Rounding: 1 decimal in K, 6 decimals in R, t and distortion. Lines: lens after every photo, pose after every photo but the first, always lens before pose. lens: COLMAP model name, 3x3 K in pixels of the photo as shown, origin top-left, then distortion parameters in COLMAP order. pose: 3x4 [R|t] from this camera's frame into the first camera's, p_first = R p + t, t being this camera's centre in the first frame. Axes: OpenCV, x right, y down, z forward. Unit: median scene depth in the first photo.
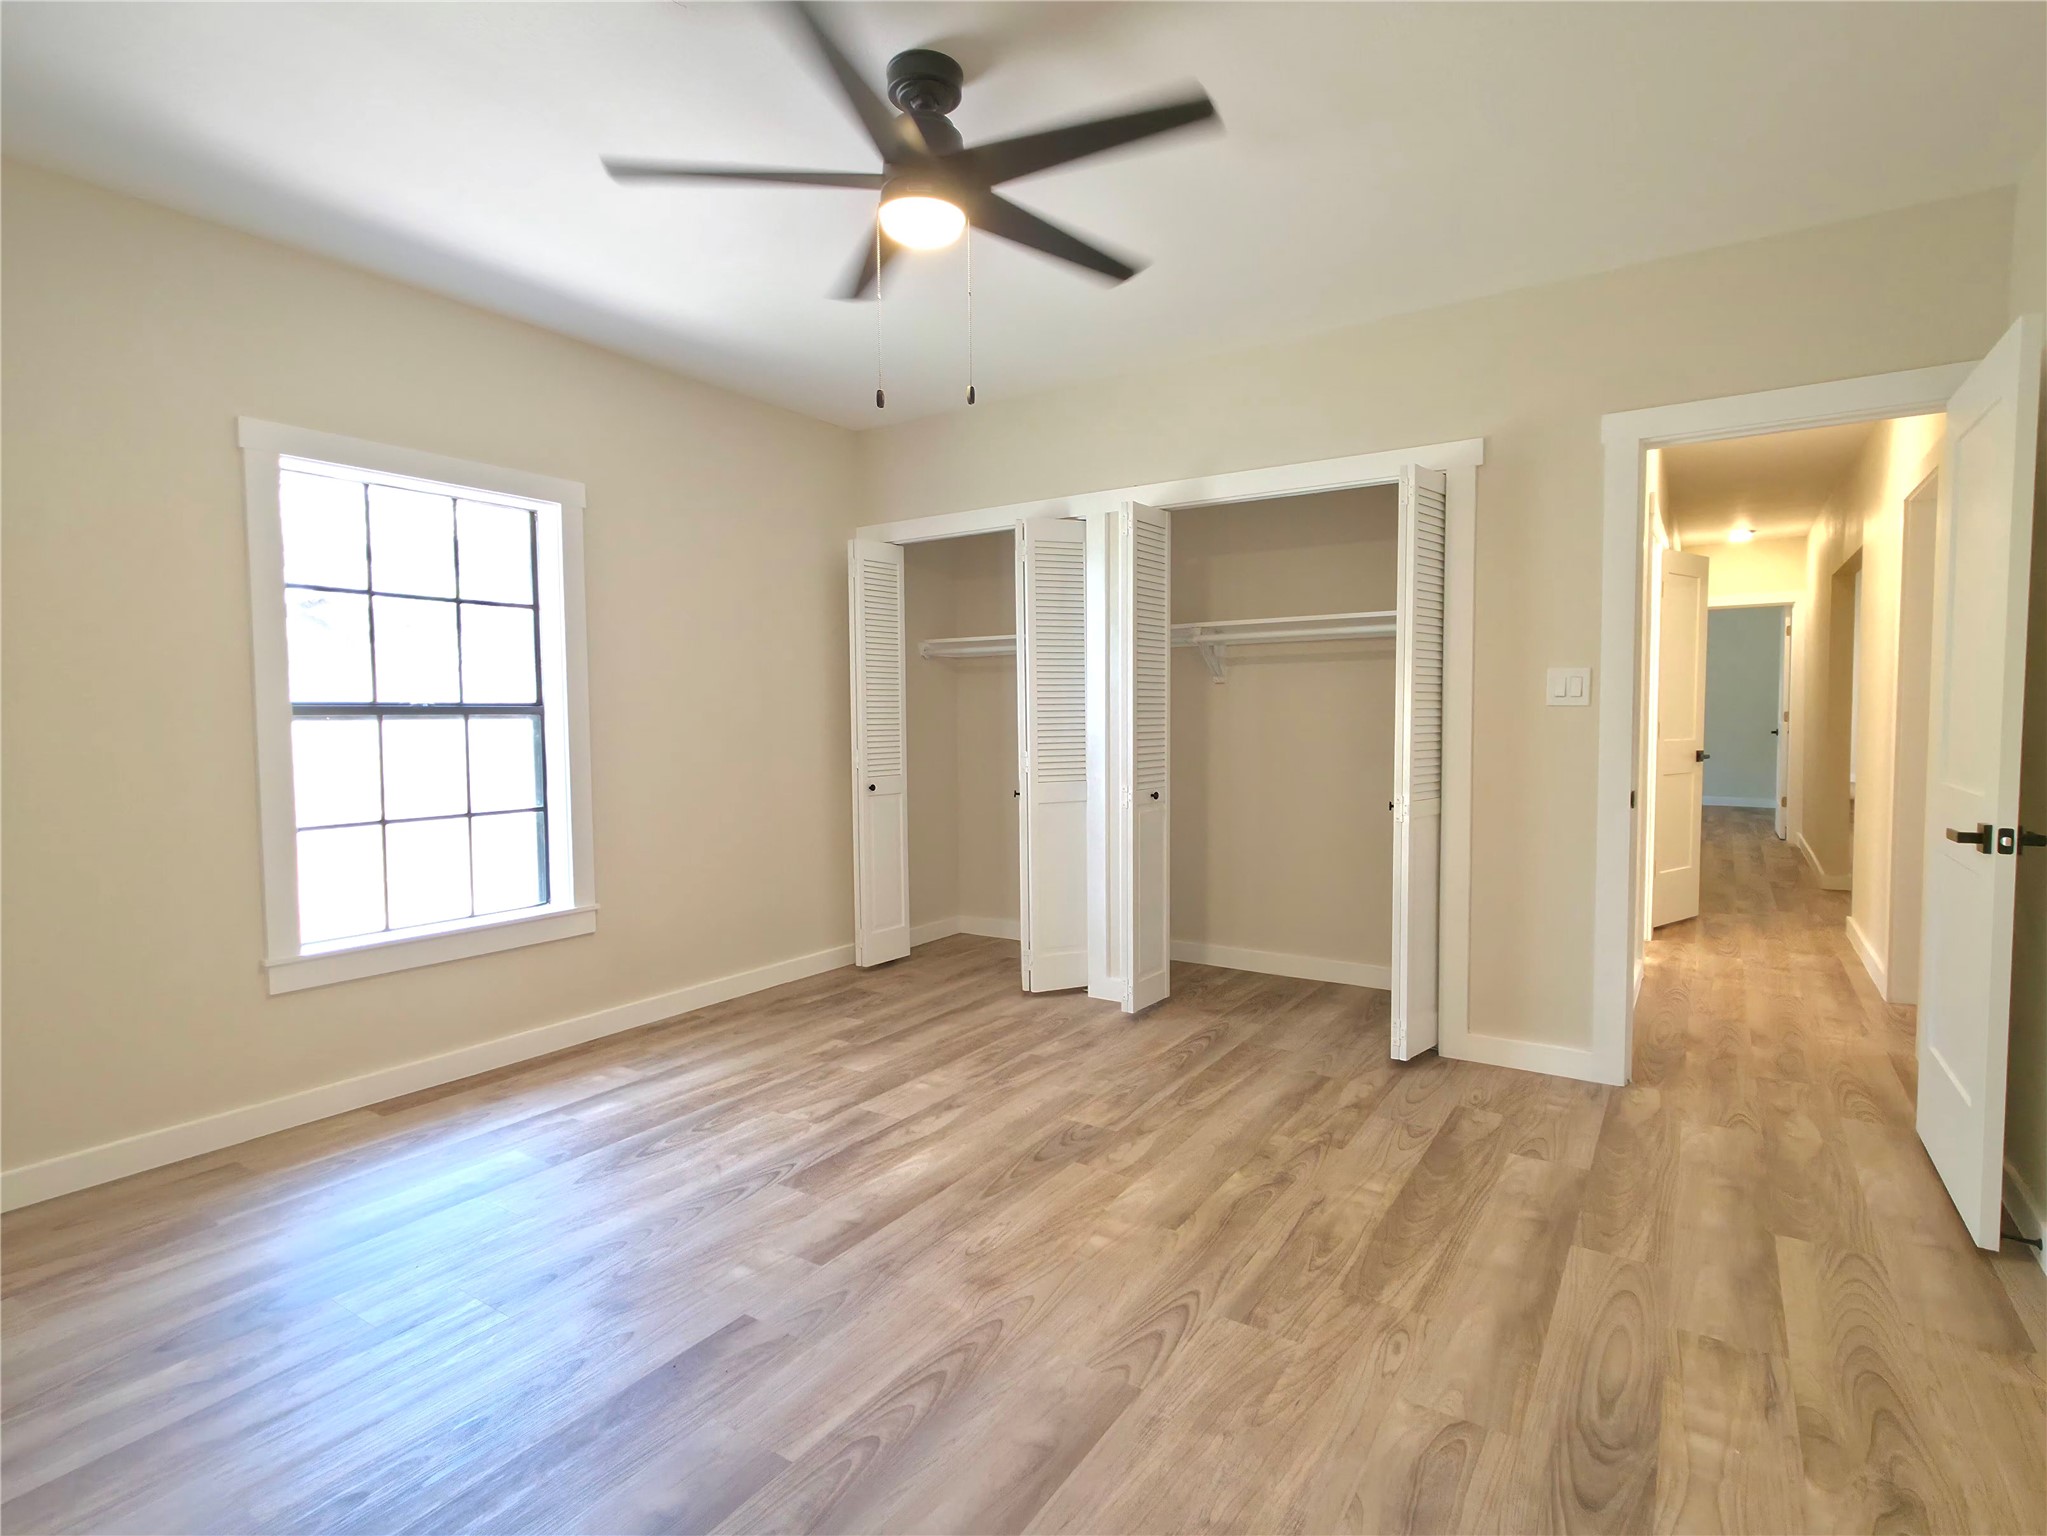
lens RADIAL K [[1032.5, 0, 1029.9], [0, 1032.5, 766.6], [0, 0, 1]] dist [0.001597, 0.000303]
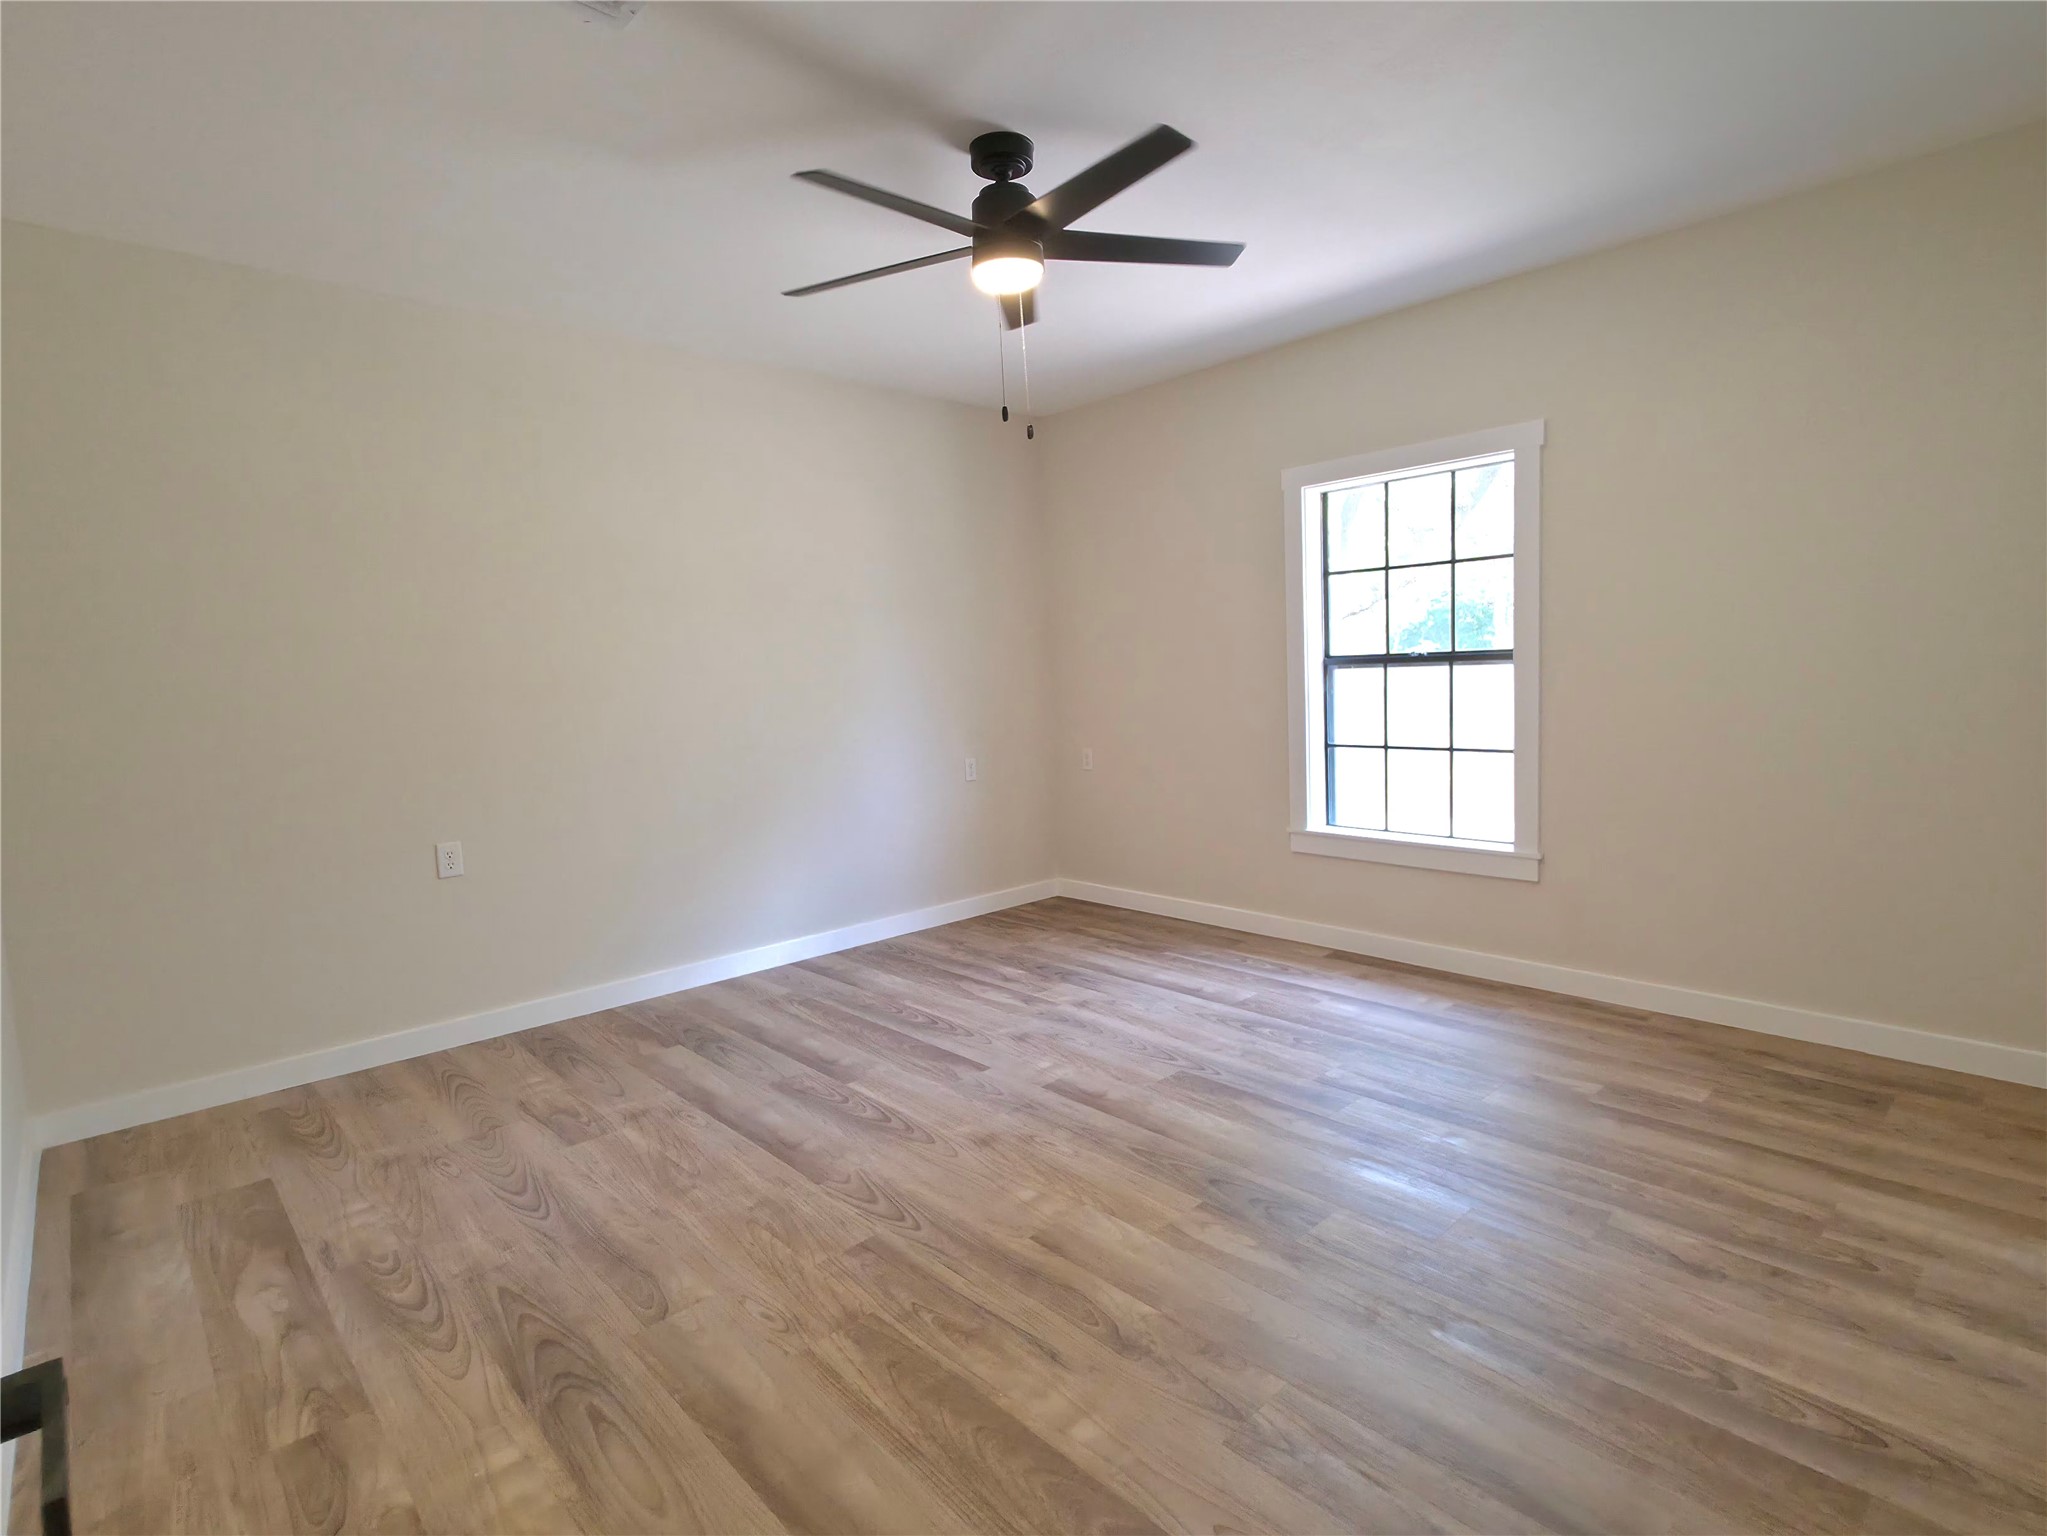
lens RADIAL K [[1032.5, 0, 1029.9], [0, 1032.5, 766.6], [0, 0, 1]] dist [0.001597, 0.000303]
pose [[-0.233743, 0.108616, -0.966213, 0.951650], [-0.011108, 0.993378, 0.114357, -0.084830], [0.972235, 0.037463, -0.230989, 1.133789]]
